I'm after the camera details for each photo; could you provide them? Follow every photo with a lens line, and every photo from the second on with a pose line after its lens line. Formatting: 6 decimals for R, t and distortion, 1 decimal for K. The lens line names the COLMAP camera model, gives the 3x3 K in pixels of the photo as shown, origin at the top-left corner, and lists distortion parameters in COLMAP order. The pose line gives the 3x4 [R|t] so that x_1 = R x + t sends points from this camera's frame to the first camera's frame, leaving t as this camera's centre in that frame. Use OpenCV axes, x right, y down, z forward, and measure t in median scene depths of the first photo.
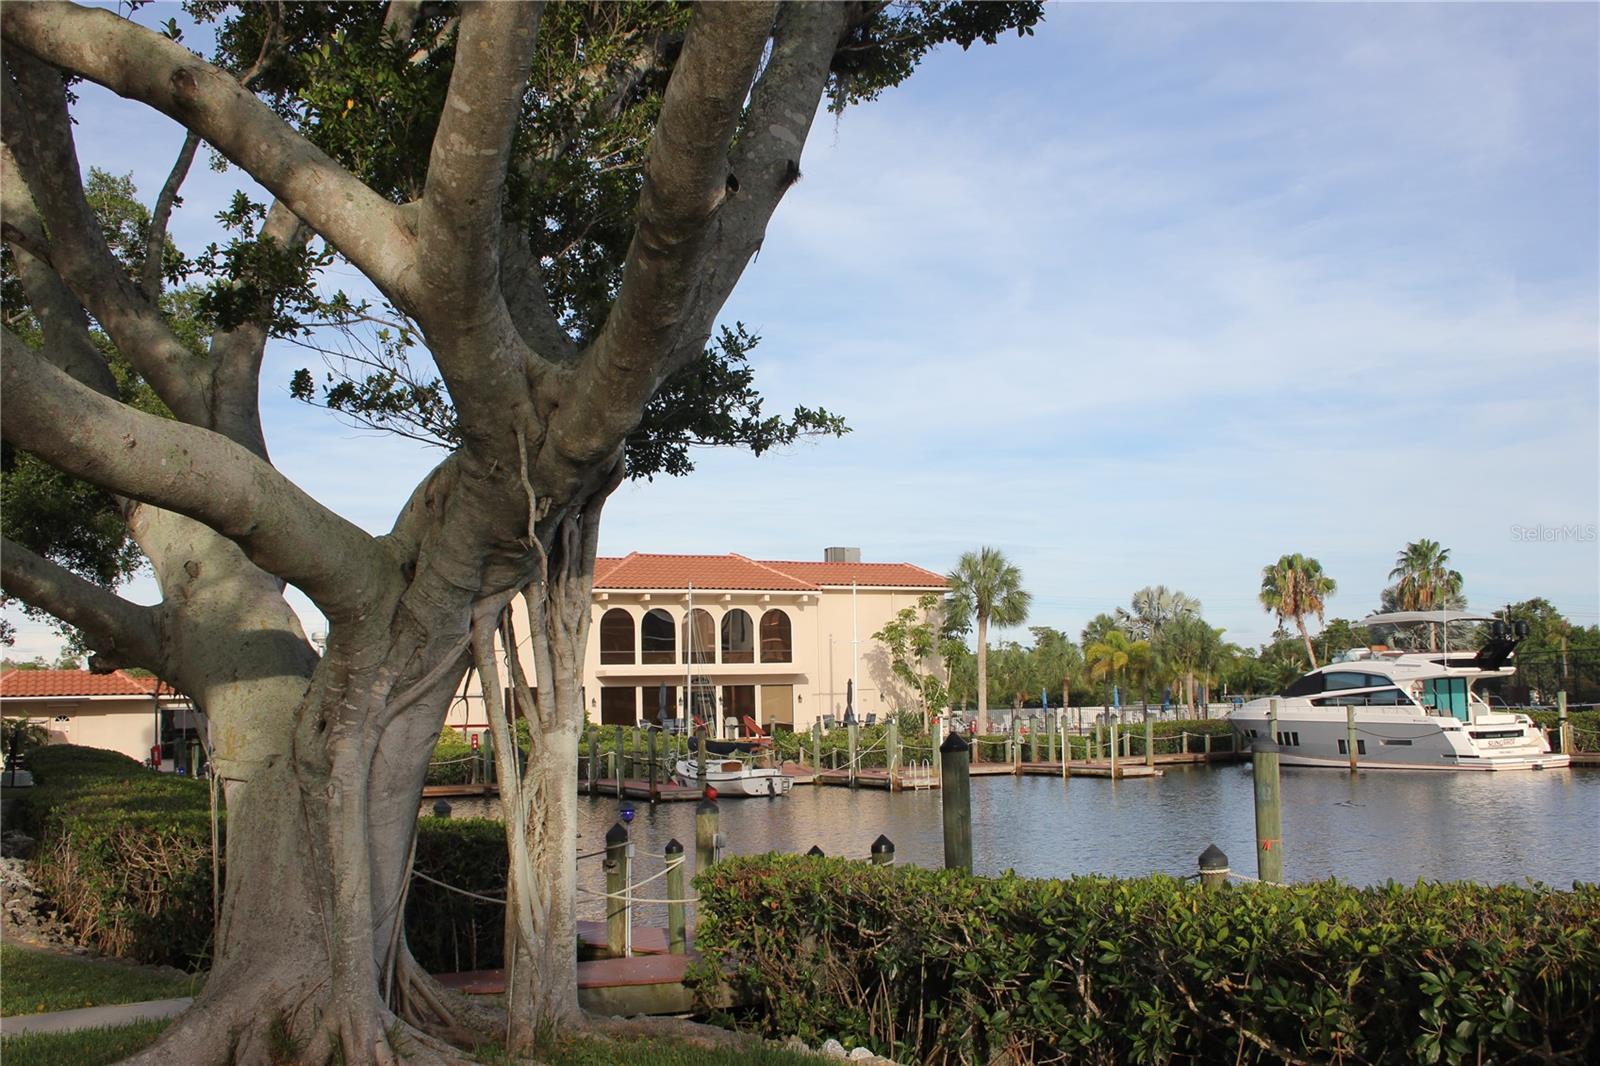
lens RADIAL K [[1548.4, 0, 800.0], [0, 1548.4, 533.0], [0, 0, 1]] dist [-0.079585, -0.000151]
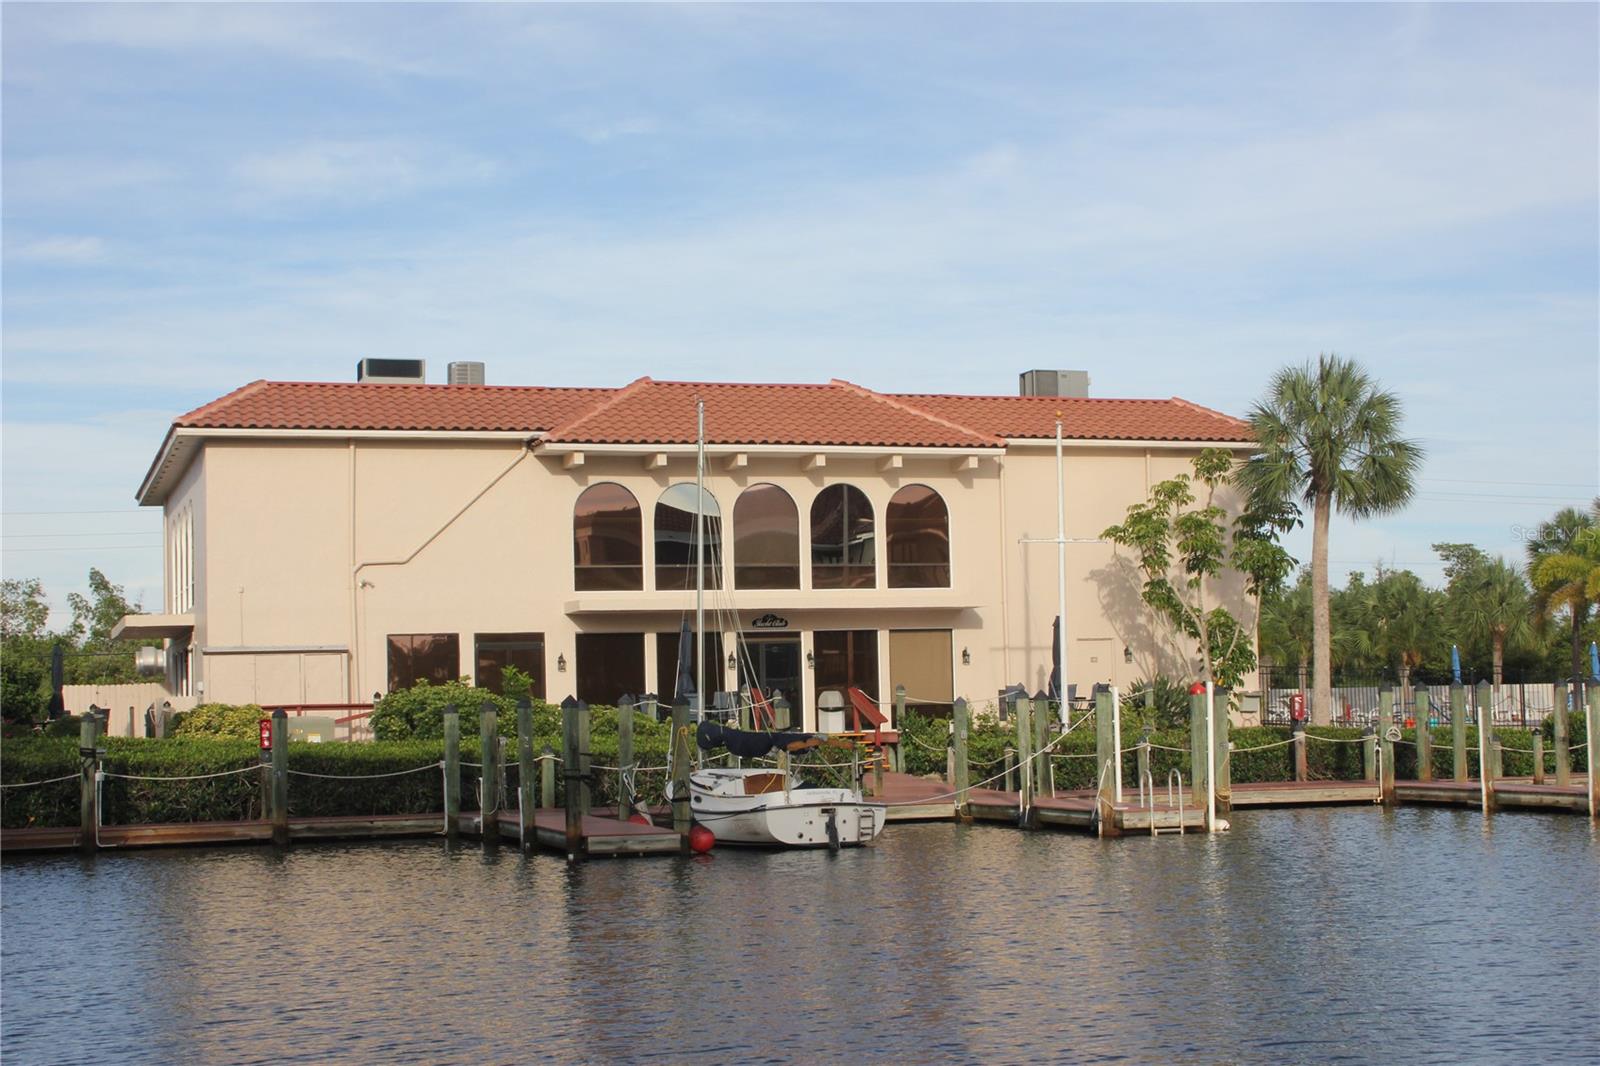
lens RADIAL K [[2523.4, 0, 800.0], [0, 2523.4, 533.0], [0, 0, 1]] dist [-0.004120, 0.563280]
pose [[0.994869, -0.006195, -0.100984, 0.031760], [0.011091, 0.998786, 0.047999, 0.025425], [0.100564, -0.048873, 0.993729, 0.160538]]
